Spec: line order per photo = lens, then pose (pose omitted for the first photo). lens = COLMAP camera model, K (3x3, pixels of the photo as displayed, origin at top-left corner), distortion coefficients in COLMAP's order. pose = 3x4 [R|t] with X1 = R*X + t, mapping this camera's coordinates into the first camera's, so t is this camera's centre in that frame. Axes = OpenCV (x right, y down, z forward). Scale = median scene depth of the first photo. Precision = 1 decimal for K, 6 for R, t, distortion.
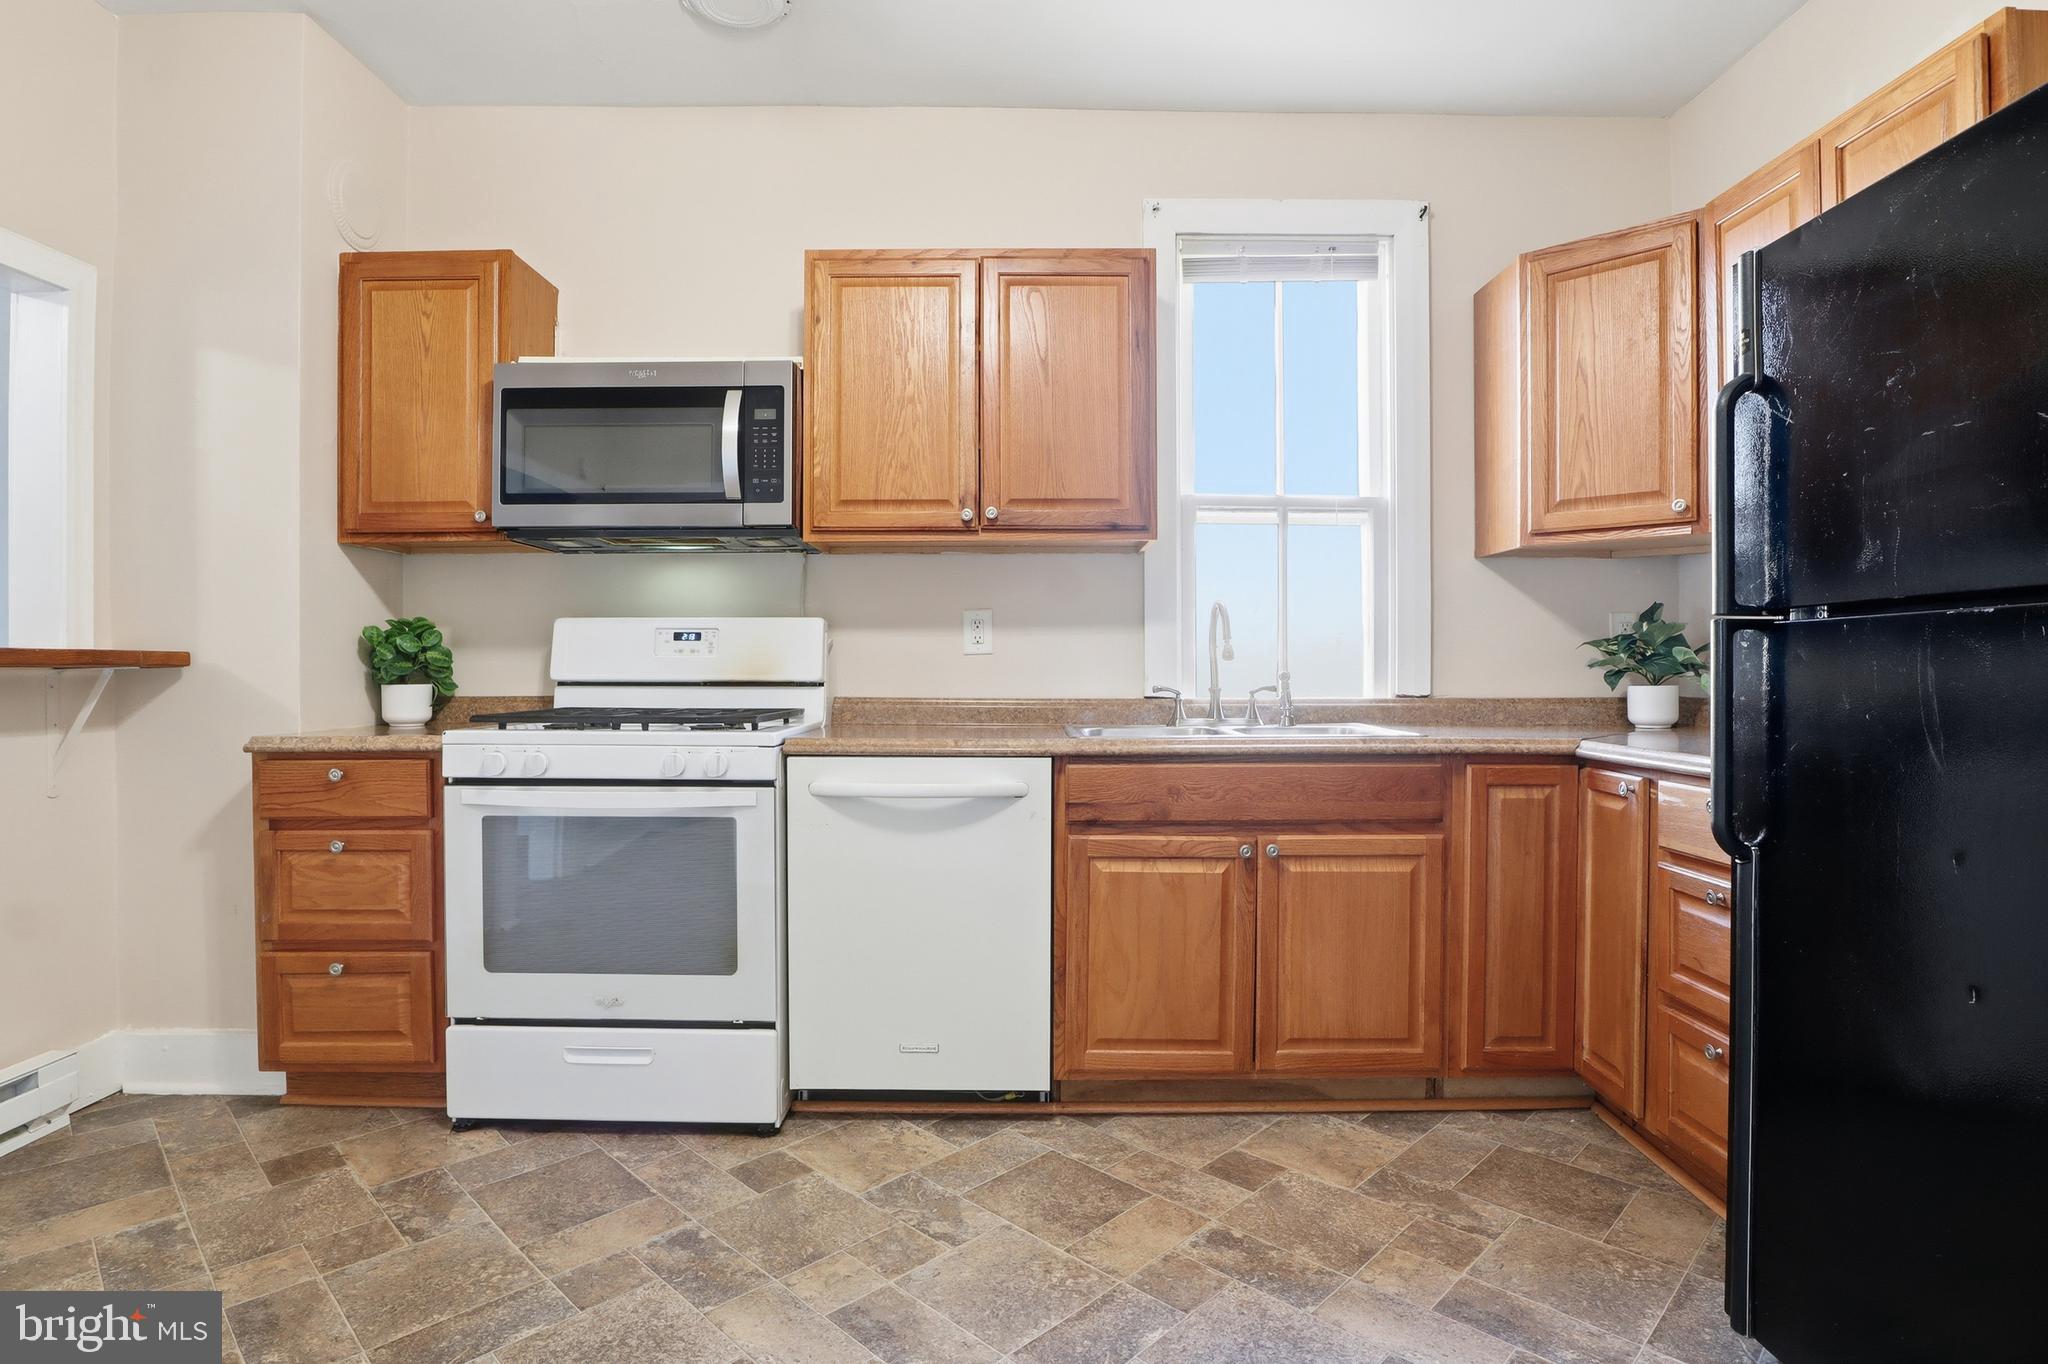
lens RADIAL K [[1054.0, 0, 1008.2], [0, 1054.0, 664.8], [0, 0, 1]] dist [-0.025046, 0.004762]
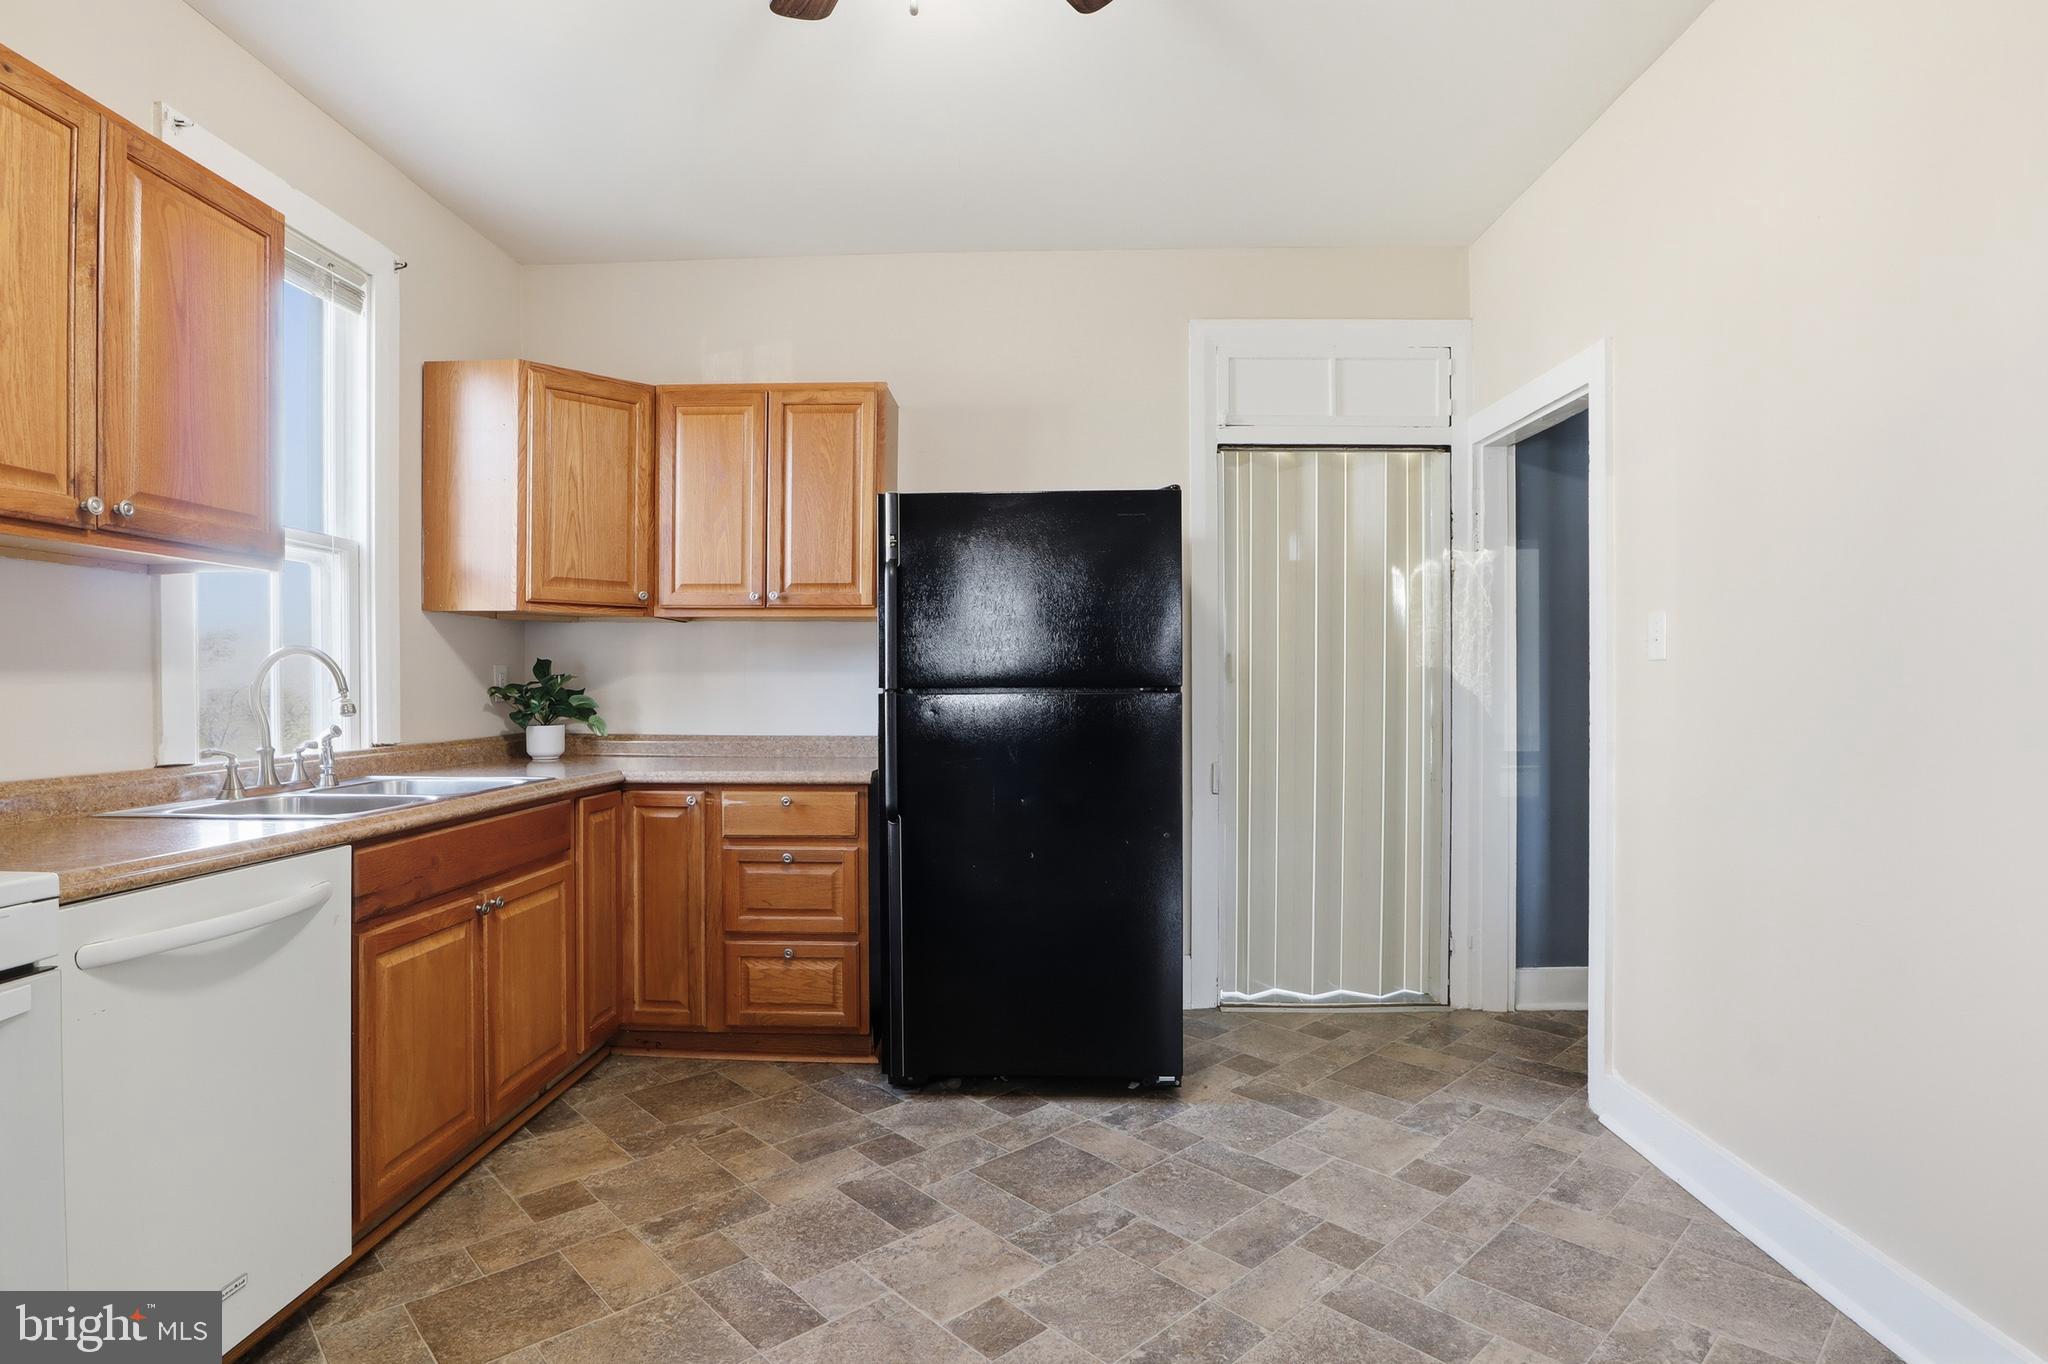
lens RADIAL K [[1054.0, 0, 1008.8], [0, 1054.0, 687.2], [0, 0, 1]] dist [-0.025046, 0.004762]
pose [[0.047207, -0.002918, 0.998881, -0.734751], [-0.002634, 0.999992, 0.003046, -0.037022], [-0.998882, -0.002775, 0.047199, 0.452468]]
